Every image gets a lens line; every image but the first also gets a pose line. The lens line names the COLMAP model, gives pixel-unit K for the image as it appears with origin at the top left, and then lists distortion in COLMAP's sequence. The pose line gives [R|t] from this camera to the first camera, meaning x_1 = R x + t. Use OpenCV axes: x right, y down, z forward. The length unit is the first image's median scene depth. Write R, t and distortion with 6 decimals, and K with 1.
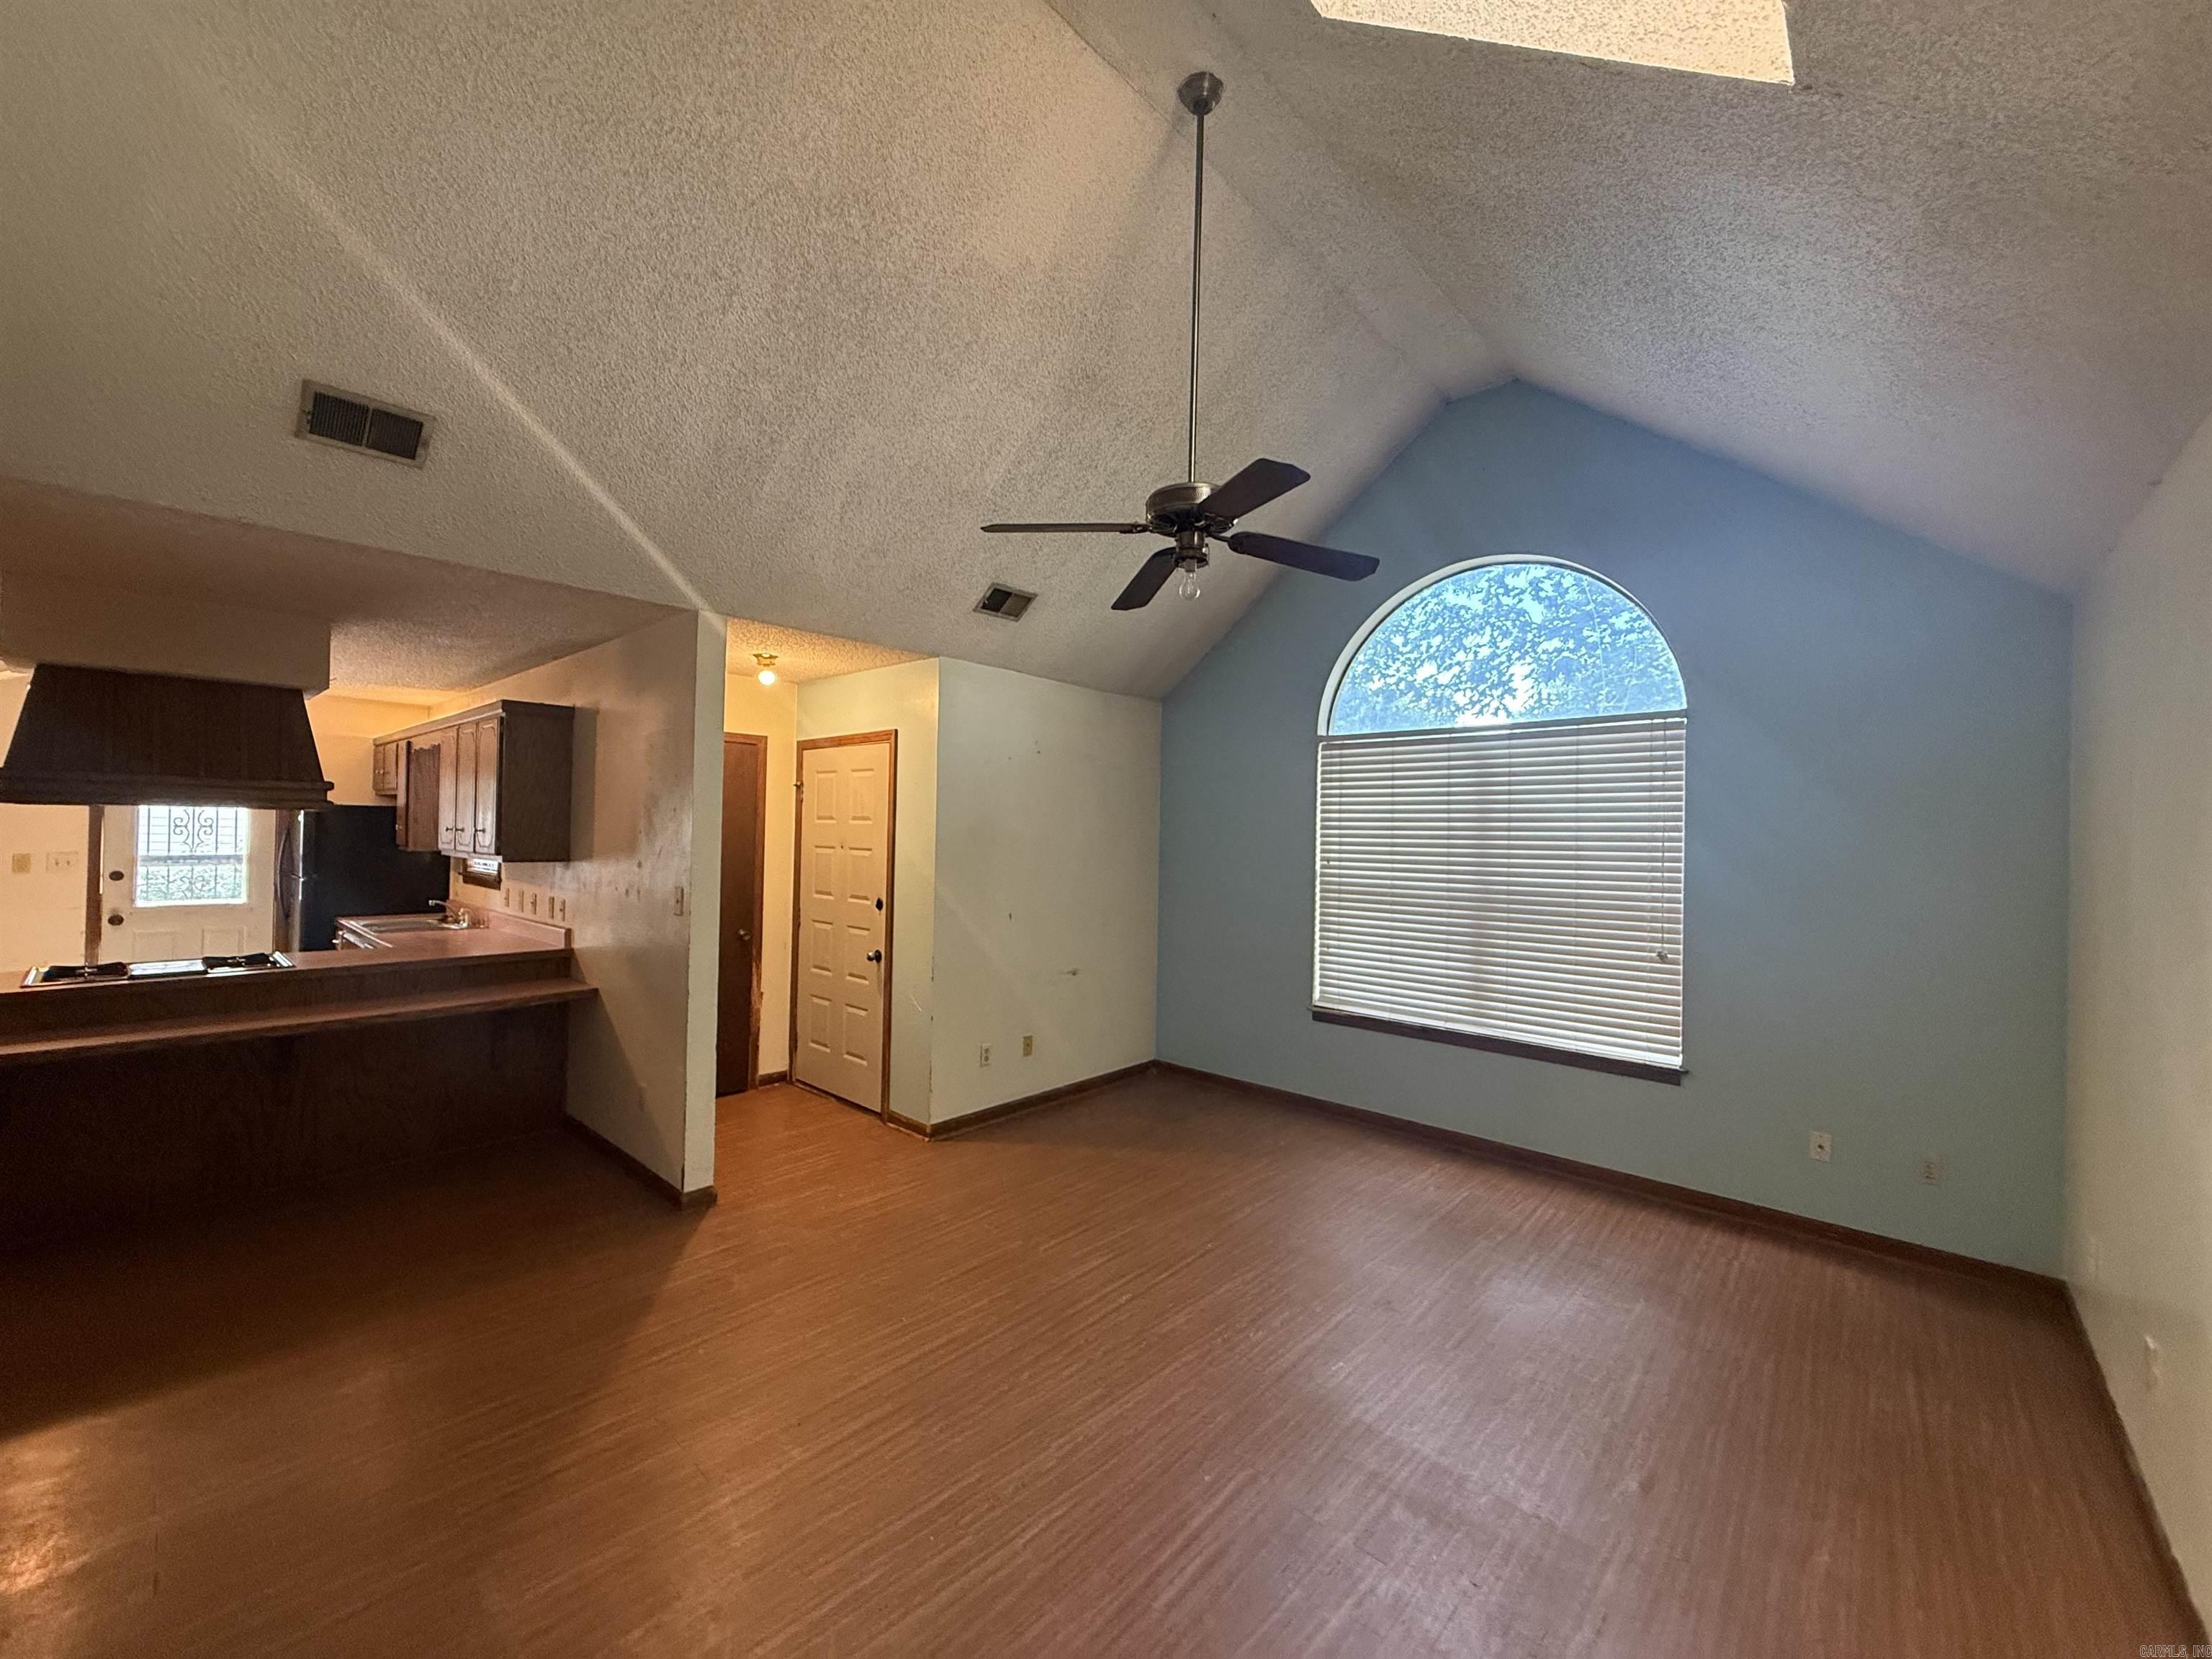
lens RADIAL K [[880.8, 0, 1103.2], [0, 880.8, 829.9], [0, 0, 1]] dist [0.002809, -0.000758]
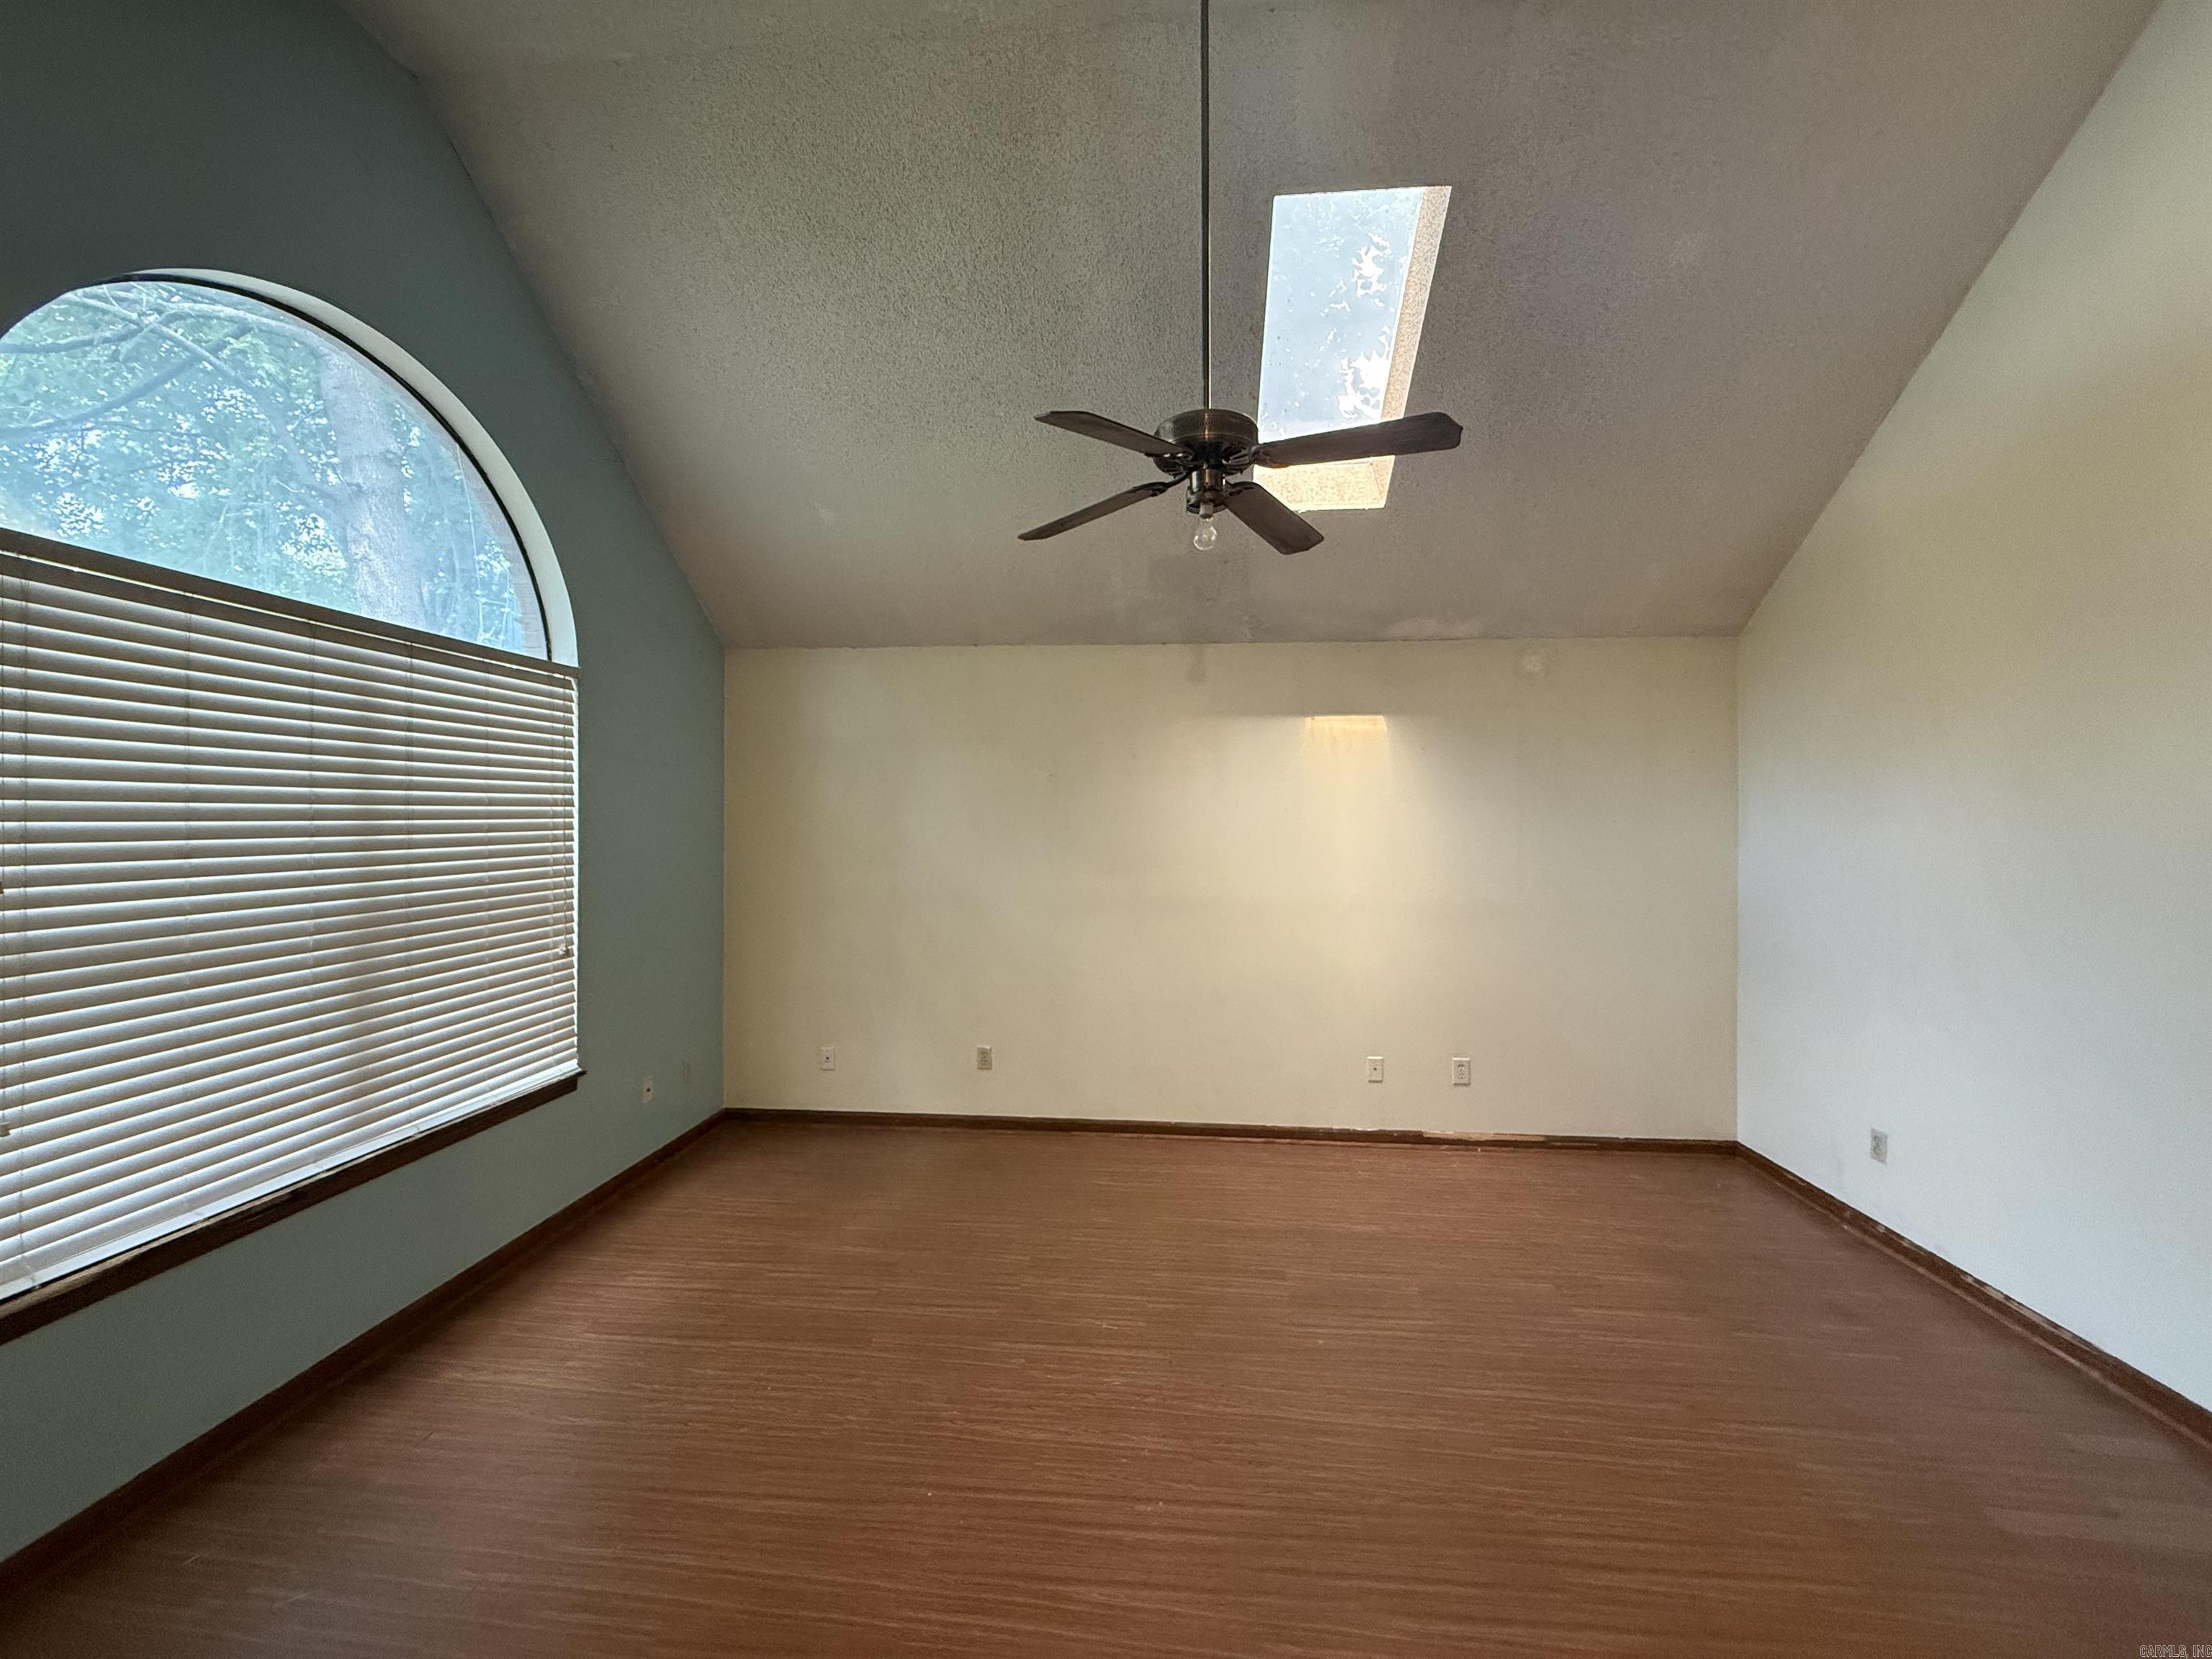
lens RADIAL K [[880.8, 0, 1101.6], [0, 880.8, 827.3], [0, 0, 1]] dist [0.002809, -0.000758]
pose [[-0.602578, -0.033606, 0.797352, -0.359701], [-0.024576, 0.999421, 0.023550, -0.010102], [-0.797682, -0.005405, -0.603054, 1.082353]]
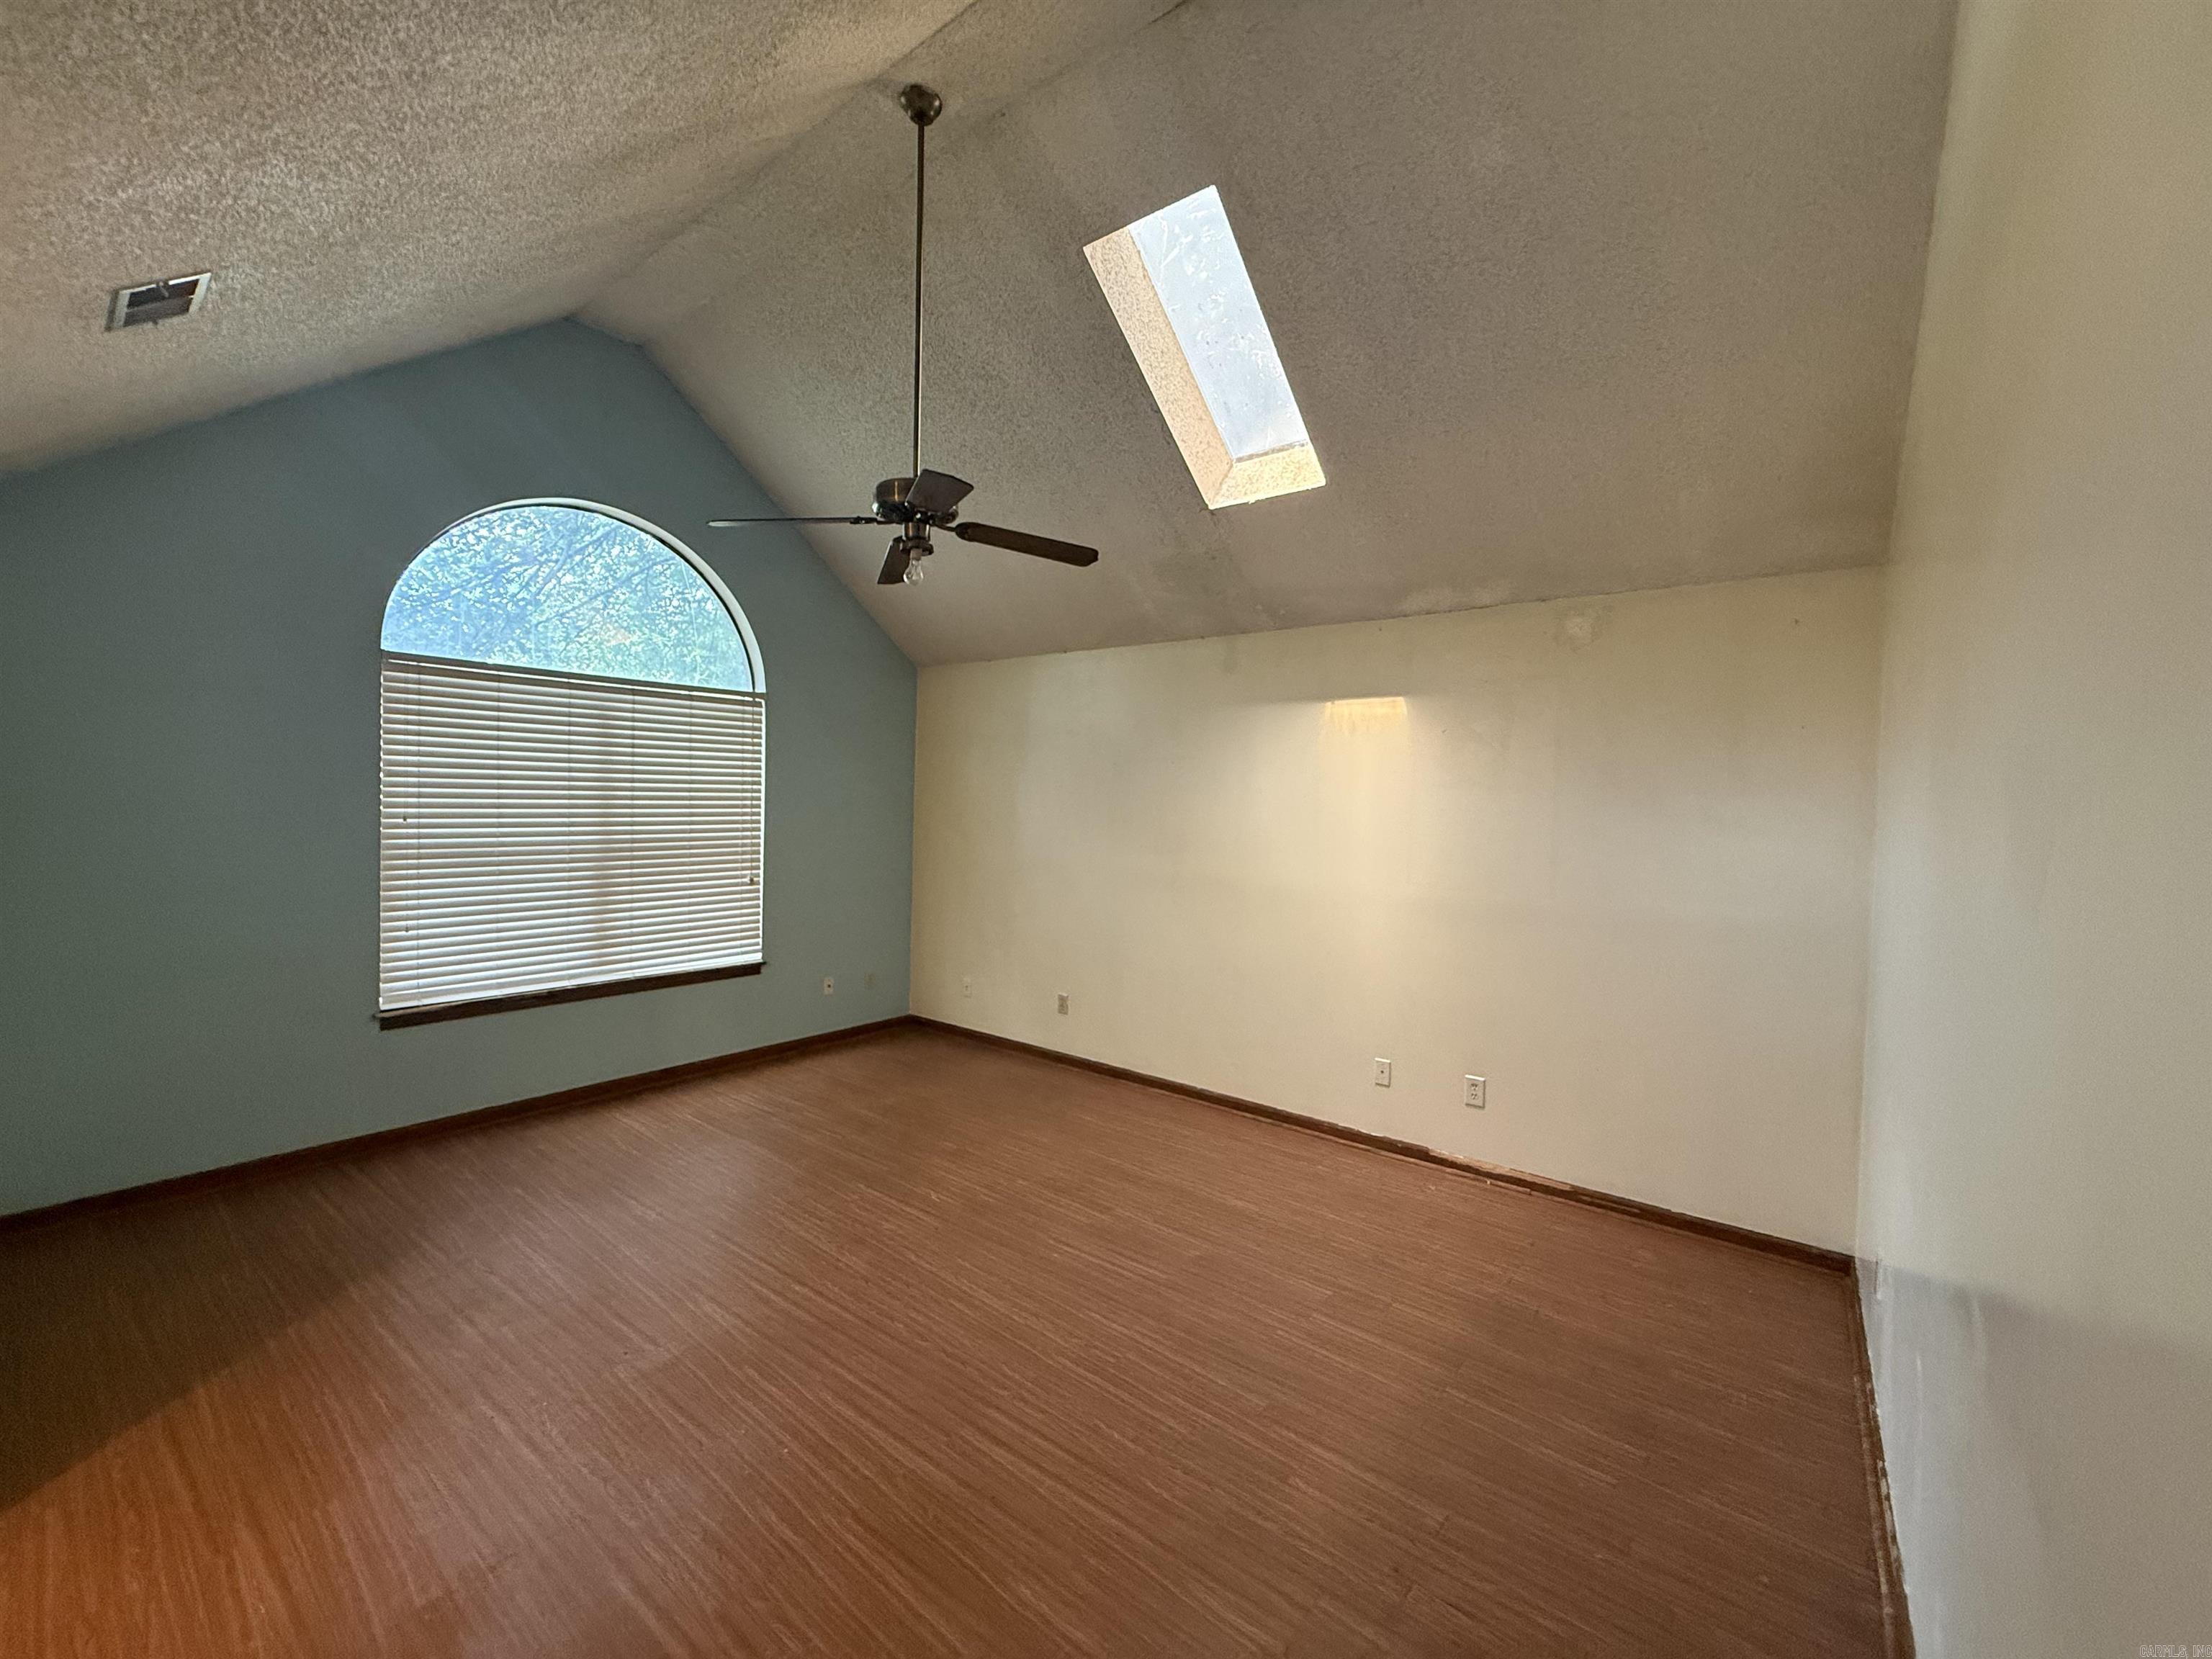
lens RADIAL K [[880.8, 0, 1100.8], [0, 880.8, 823.9], [0, 0, 1]] dist [0.002809, -0.000758]
pose [[-0.070151, -0.053733, 0.996088, -0.690651], [-0.034118, 0.998093, 0.051439, -0.024921], [-0.996953, -0.030376, -0.071850, 0.567531]]
